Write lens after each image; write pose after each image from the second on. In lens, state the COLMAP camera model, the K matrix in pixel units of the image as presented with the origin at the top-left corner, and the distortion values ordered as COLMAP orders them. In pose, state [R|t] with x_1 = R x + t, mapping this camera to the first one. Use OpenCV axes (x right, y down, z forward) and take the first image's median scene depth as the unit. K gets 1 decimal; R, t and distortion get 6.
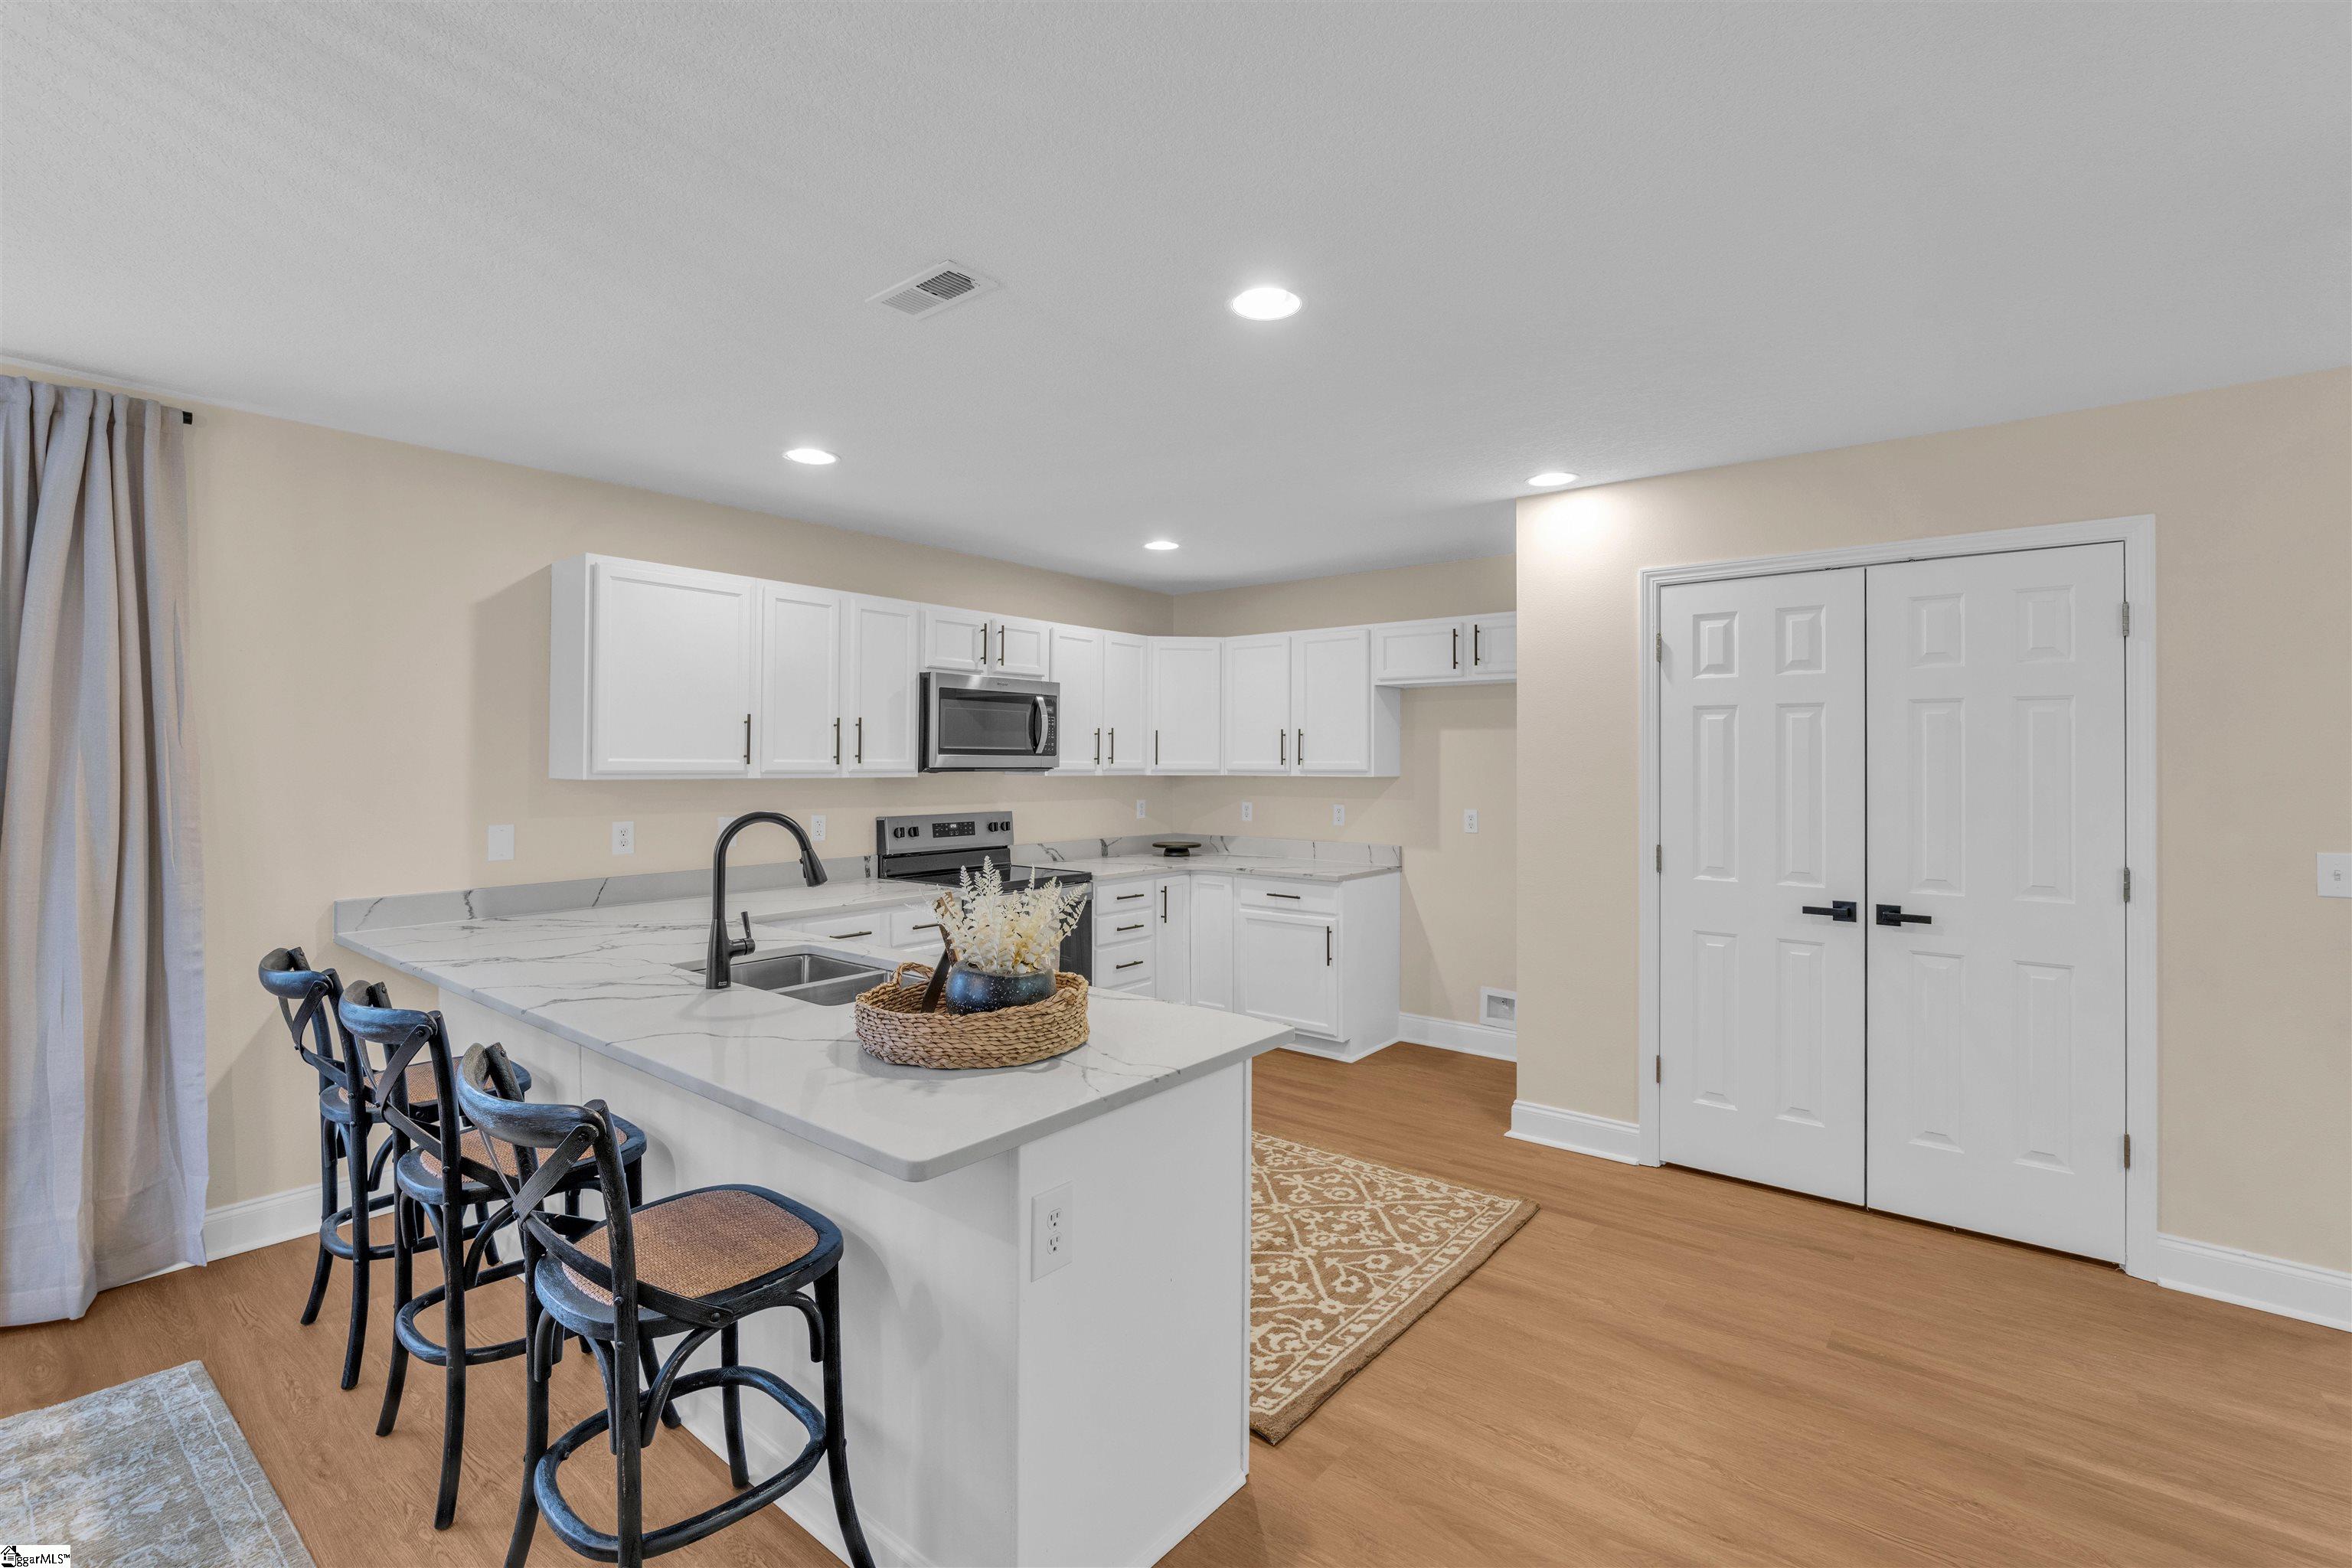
lens RADIAL K [[1031.8, 0, 1188.2], [0, 1031.8, 769.8], [0, 0, 1]] dist [-0.000273, -0.000840]
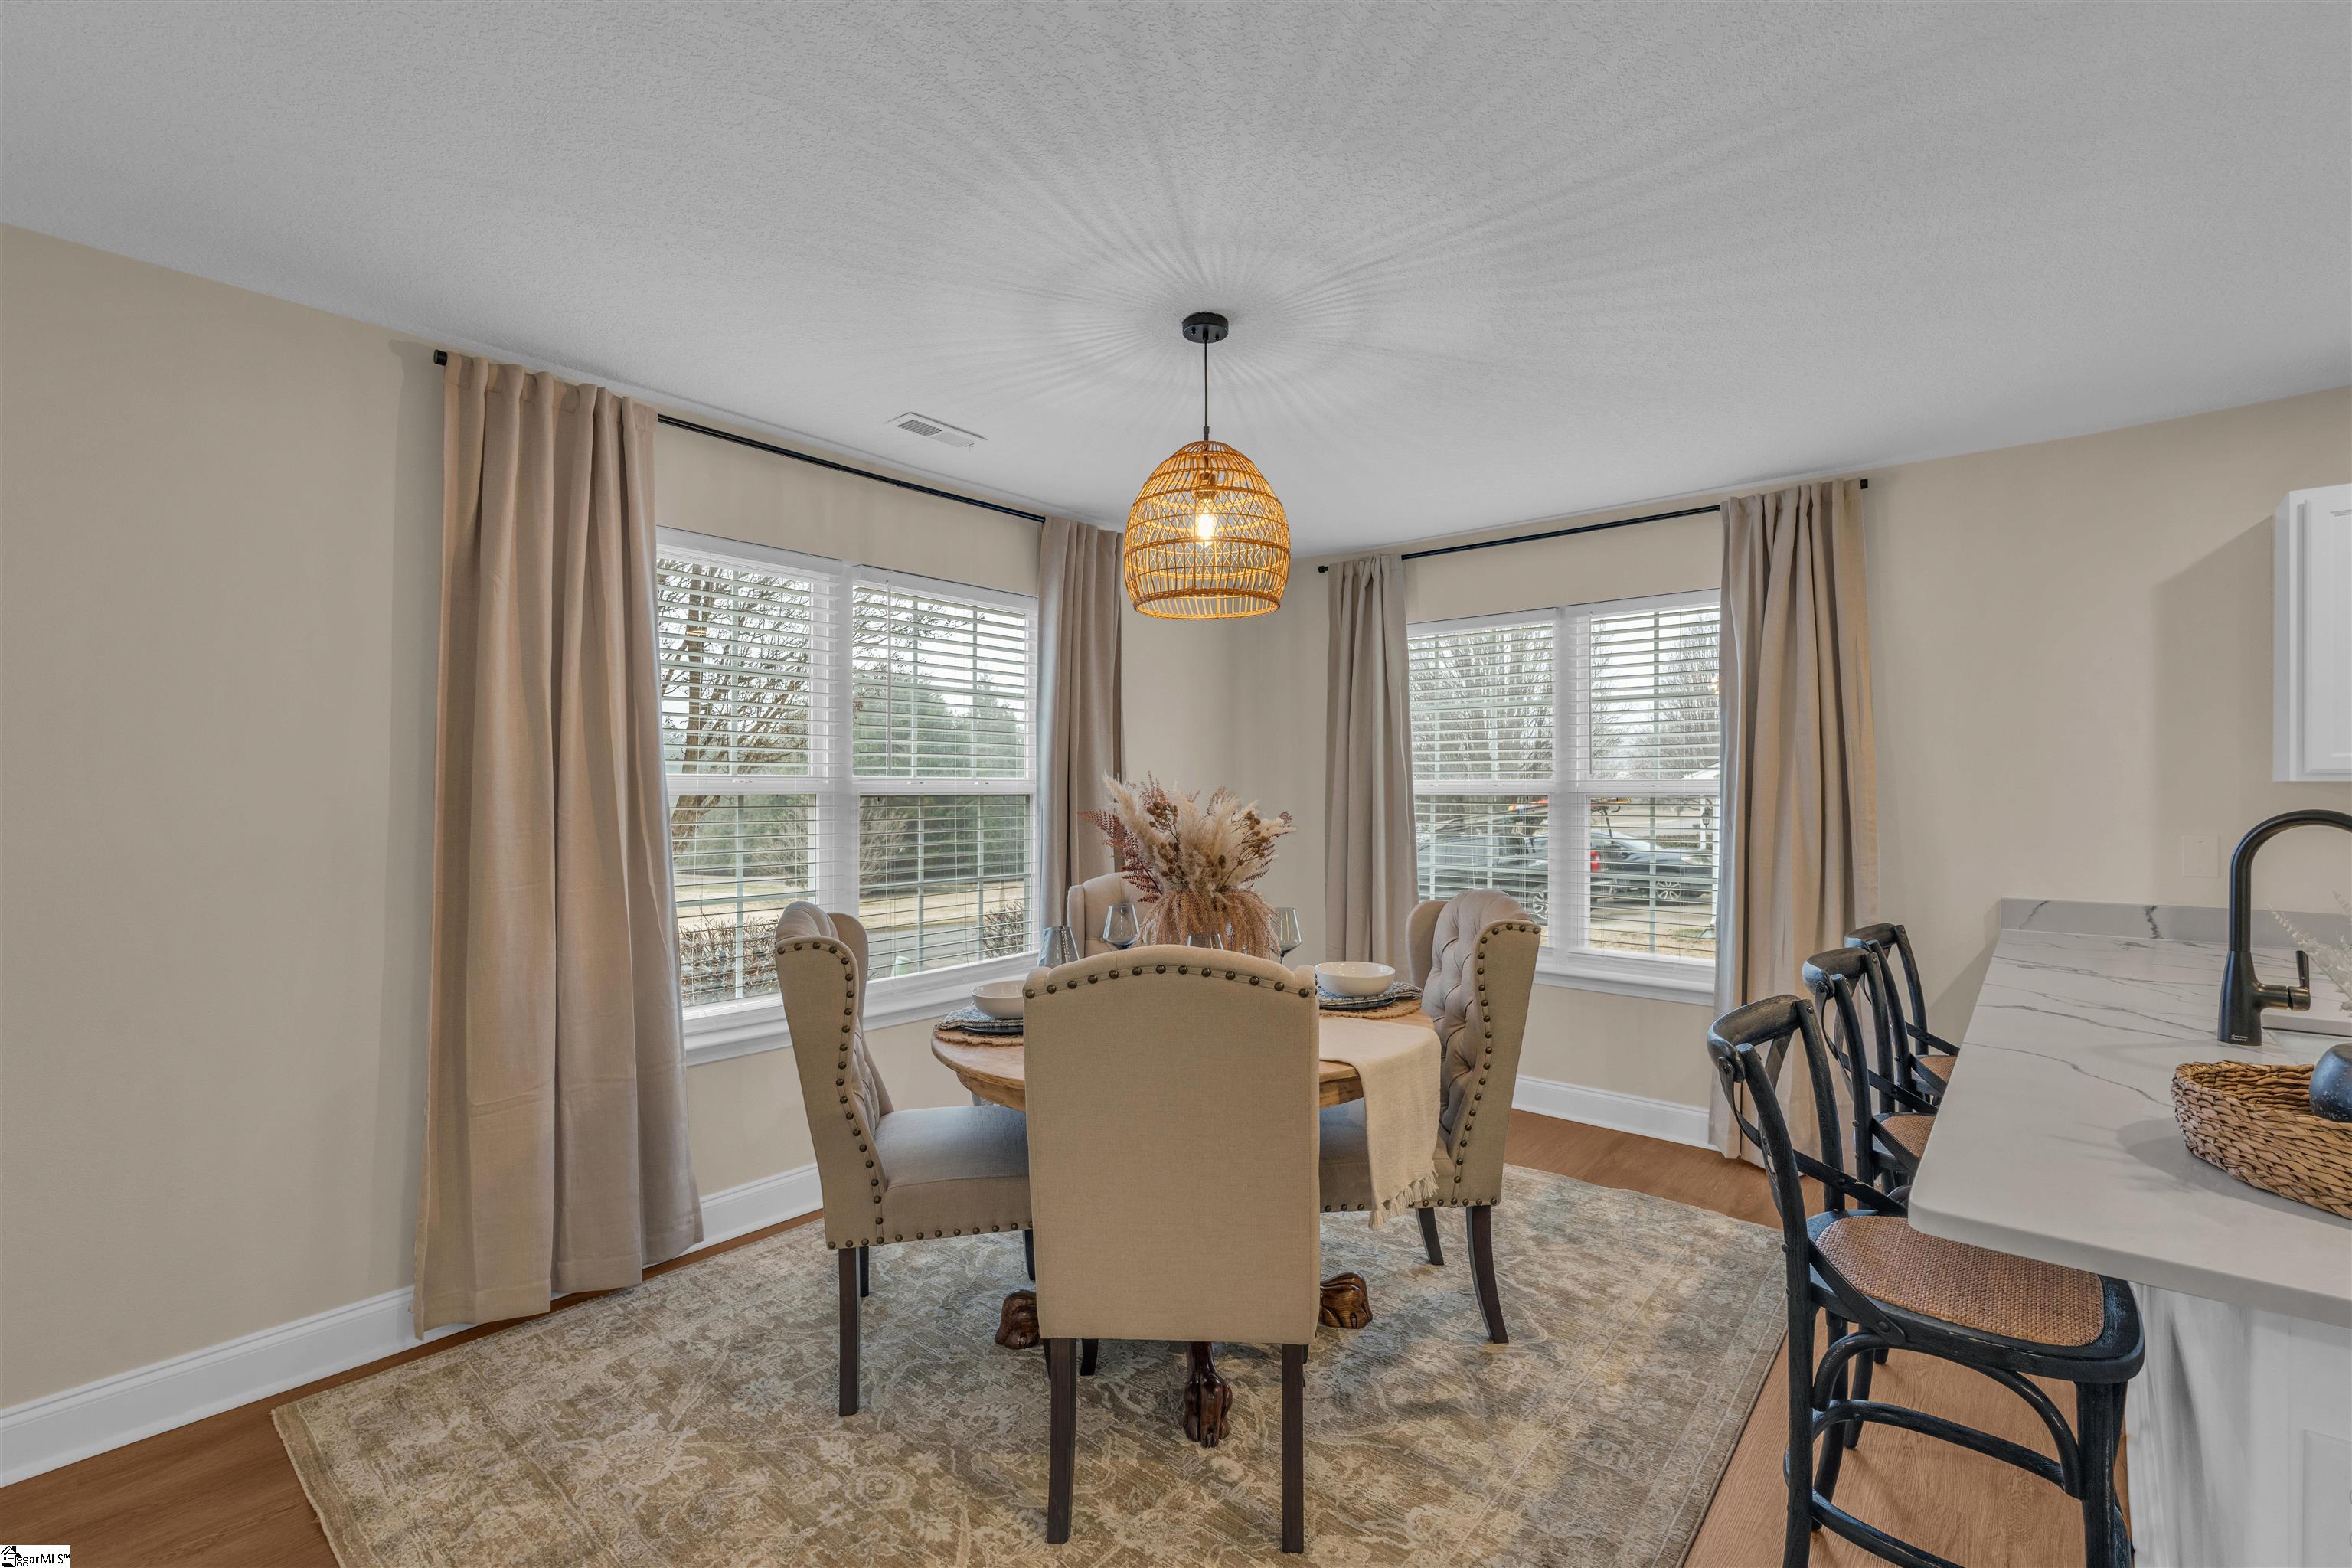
lens RADIAL K [[1031.8, 0, 1182.4], [0, 1031.8, 797.5], [0, 0, 1]] dist [-0.000273, -0.000840]
pose [[-0.012227, 0.005276, -0.999911, 0.299241], [-0.004942, 0.999974, 0.005337, 0.031607], [0.999913, 0.005006, -0.012201, 0.233584]]
